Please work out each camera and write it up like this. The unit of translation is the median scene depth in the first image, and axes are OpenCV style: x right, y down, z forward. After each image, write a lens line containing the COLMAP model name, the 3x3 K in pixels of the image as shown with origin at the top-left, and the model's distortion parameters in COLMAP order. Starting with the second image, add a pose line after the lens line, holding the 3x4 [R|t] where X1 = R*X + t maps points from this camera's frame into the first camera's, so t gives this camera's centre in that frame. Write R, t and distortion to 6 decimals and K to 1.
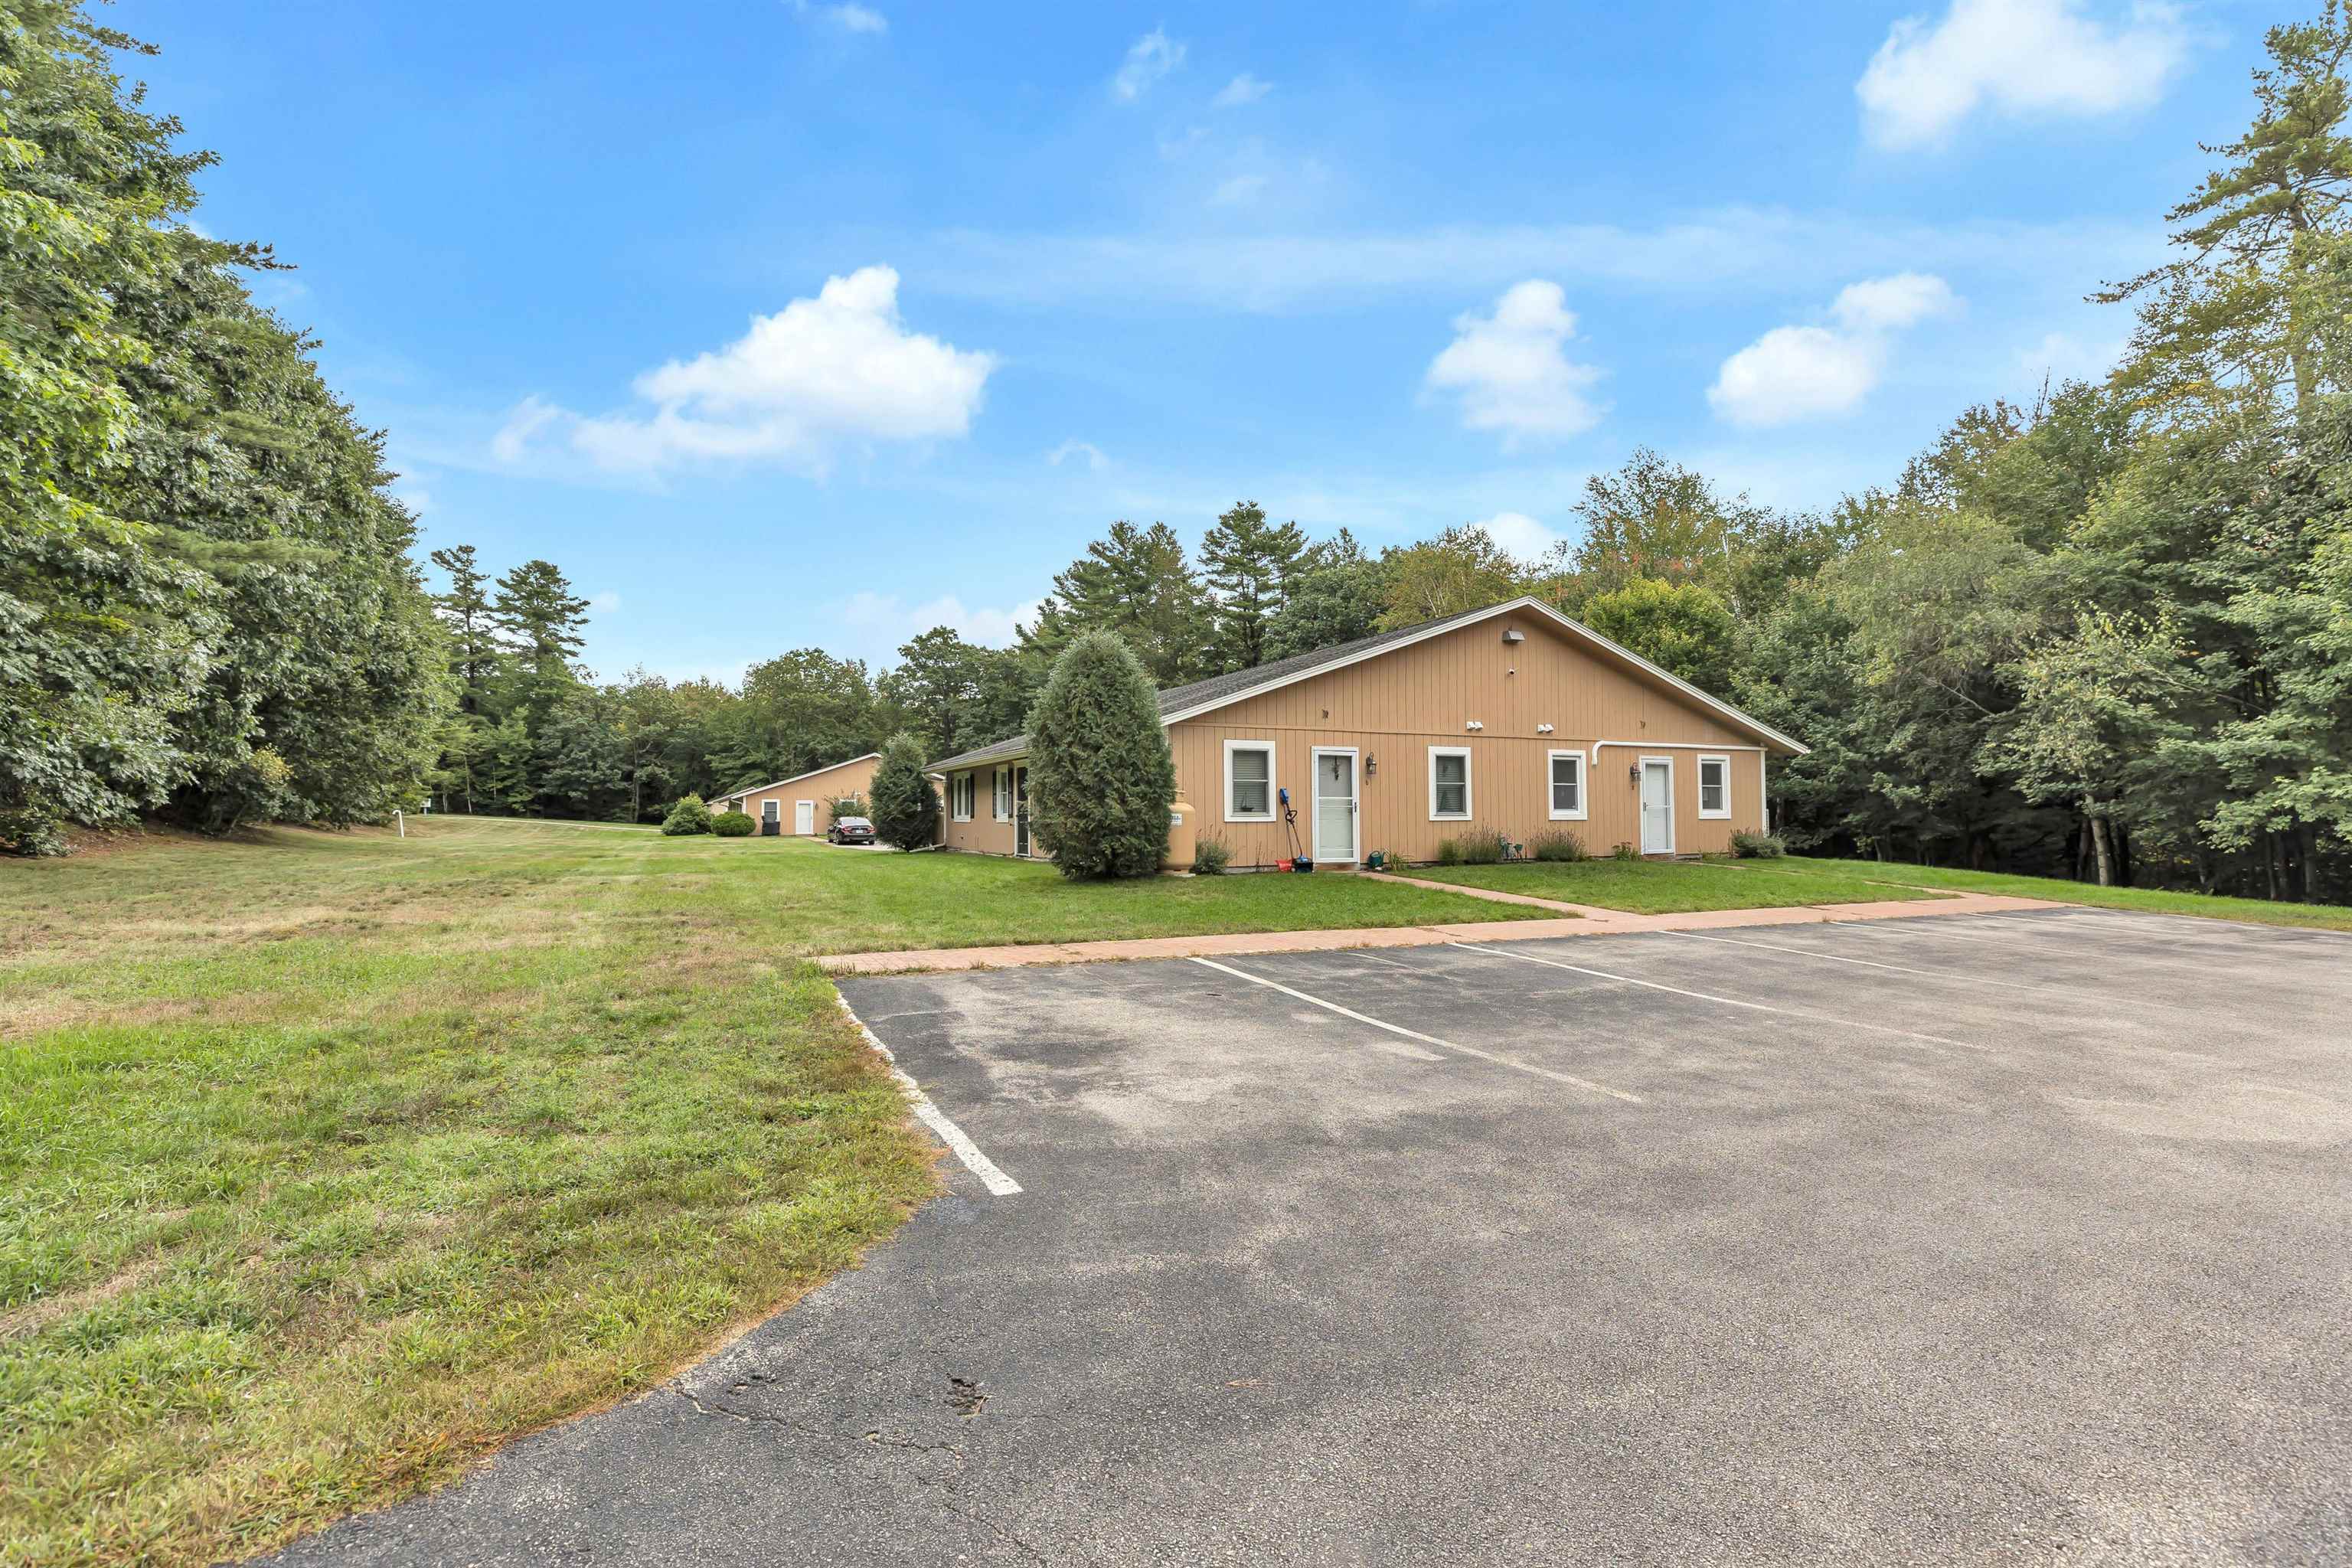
lens RADIAL K [[1044.3, 0, 1175.6], [0, 1044.3, 776.5], [0, 0, 1]] dist [0.000935, -0.000300]
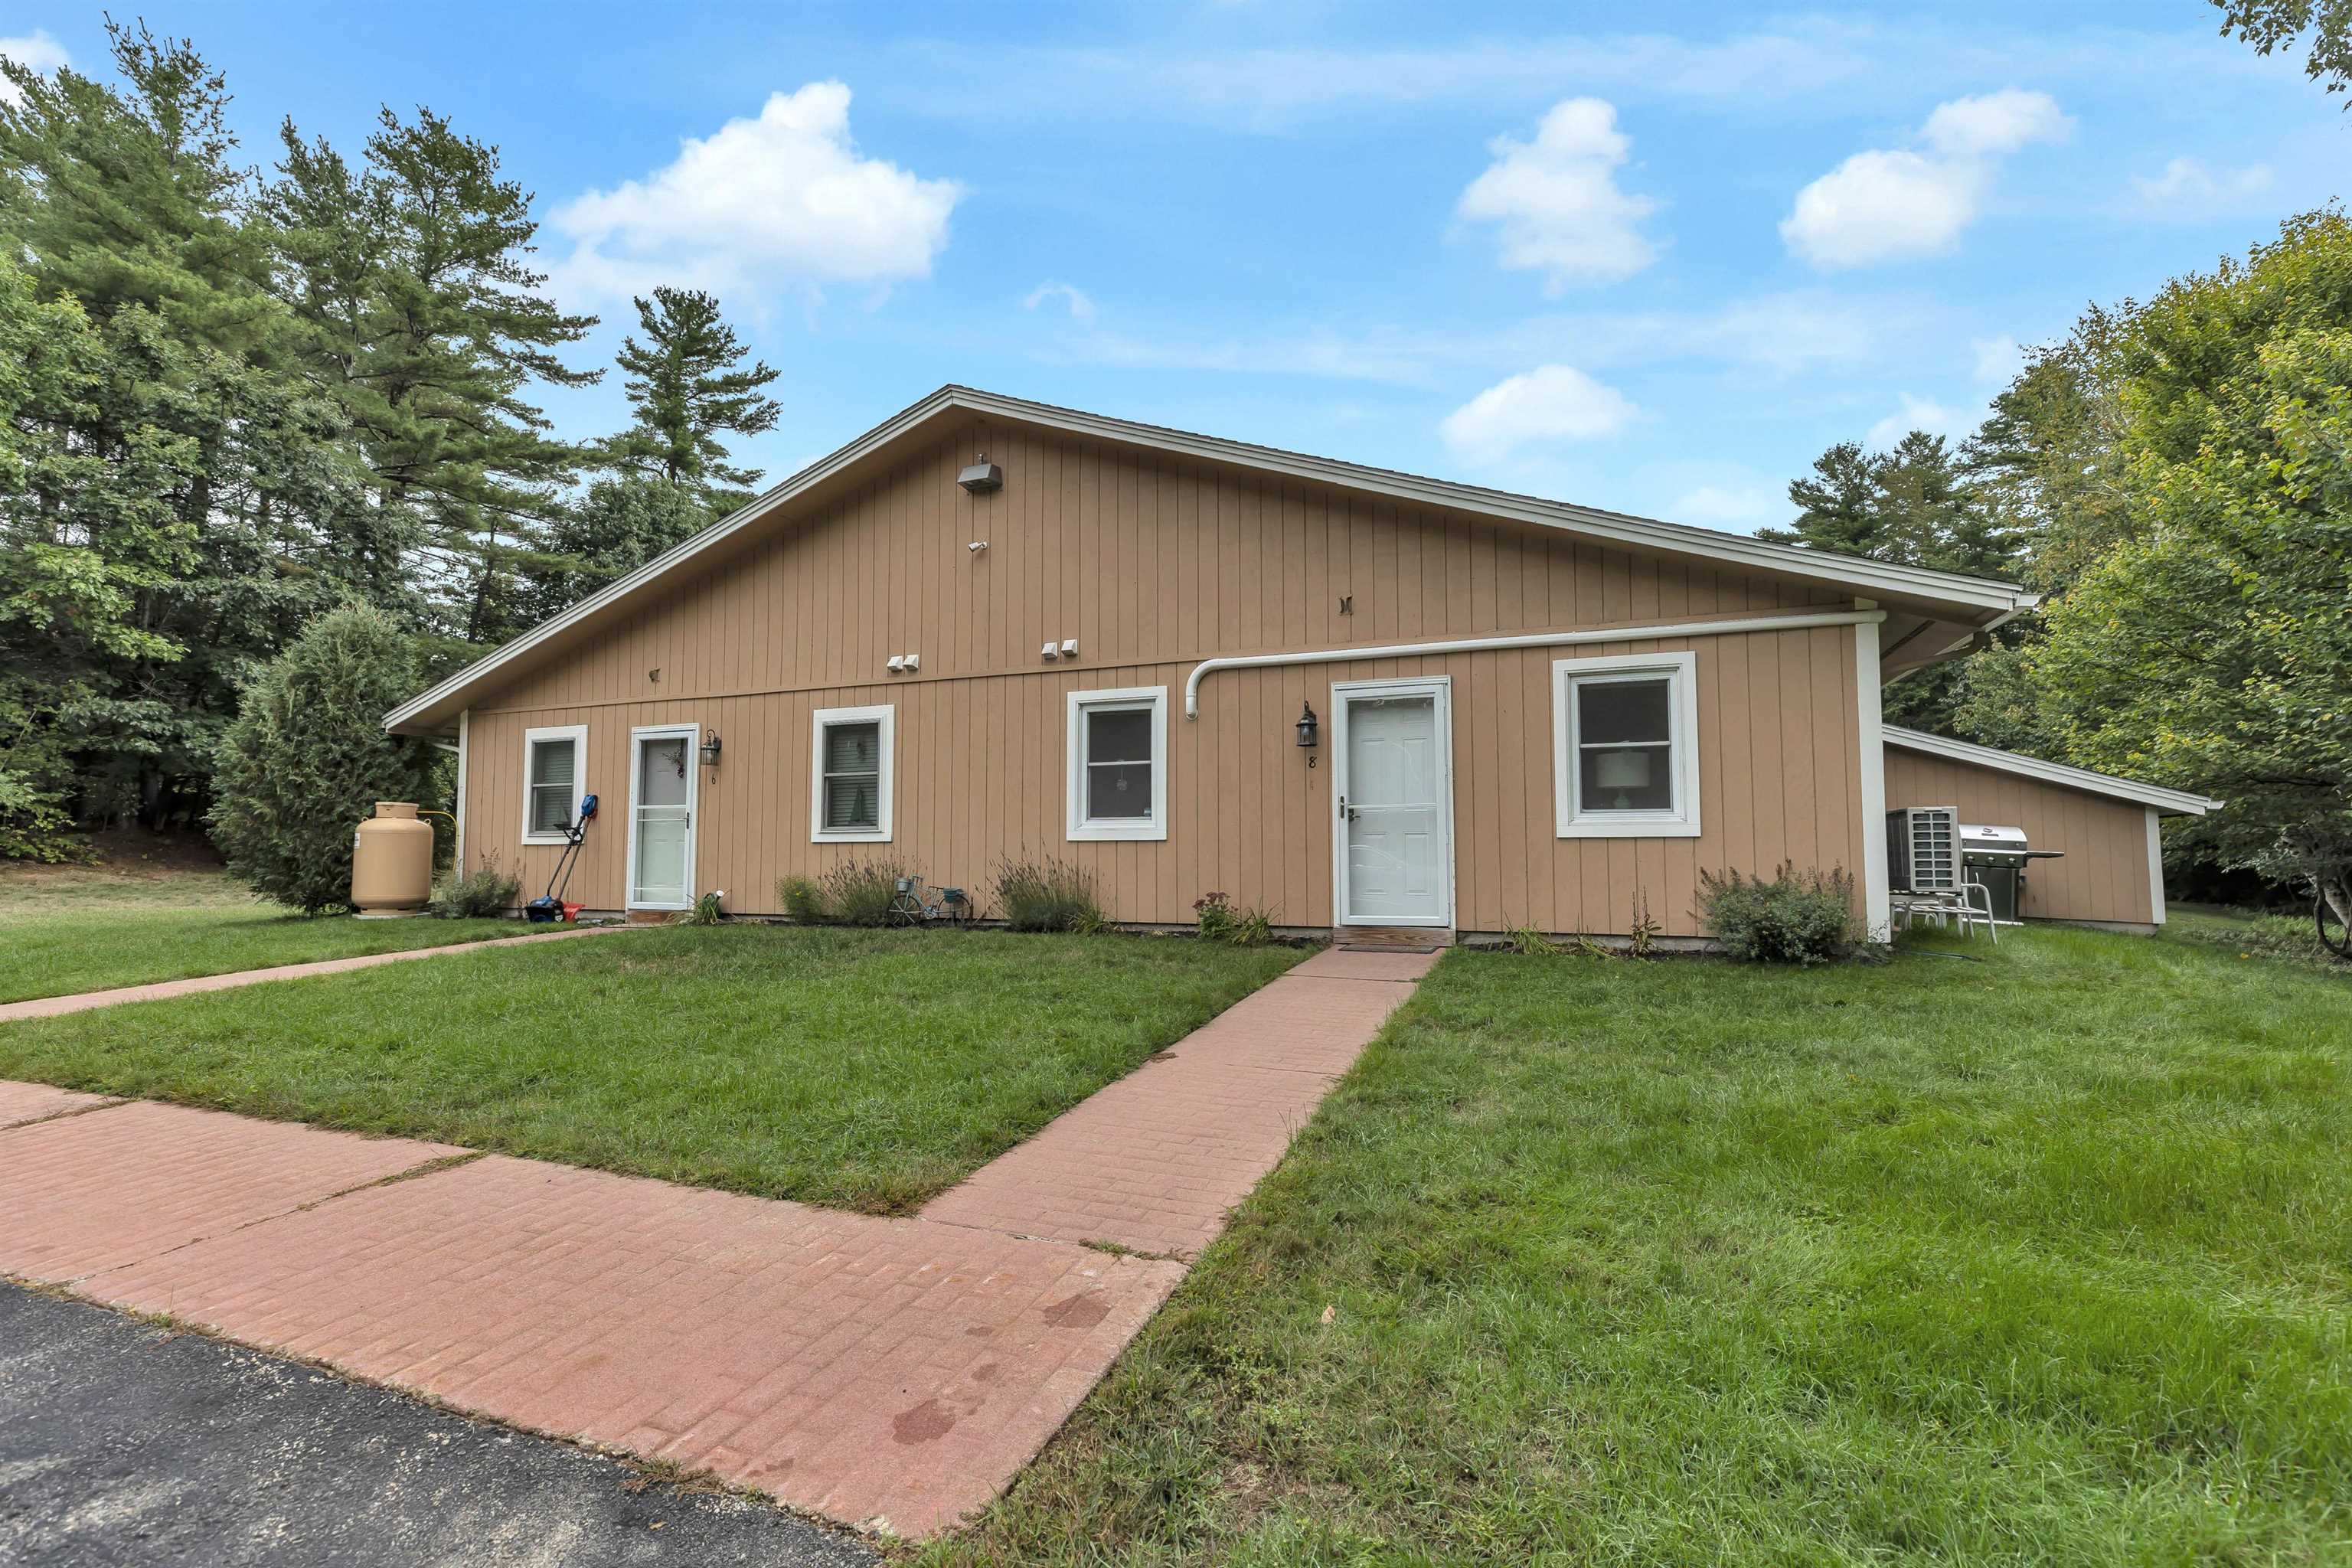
lens RADIAL K [[1044.3, 0, 1175.6], [0, 1044.3, 776.5], [0, 0, 1]] dist [0.000935, -0.000300]
pose [[0.680653, -0.050218, -0.730883, 0.777527], [0.028498, 0.998708, -0.042081, 0.035628], [0.732051, 0.007814, 0.681205, 0.753875]]
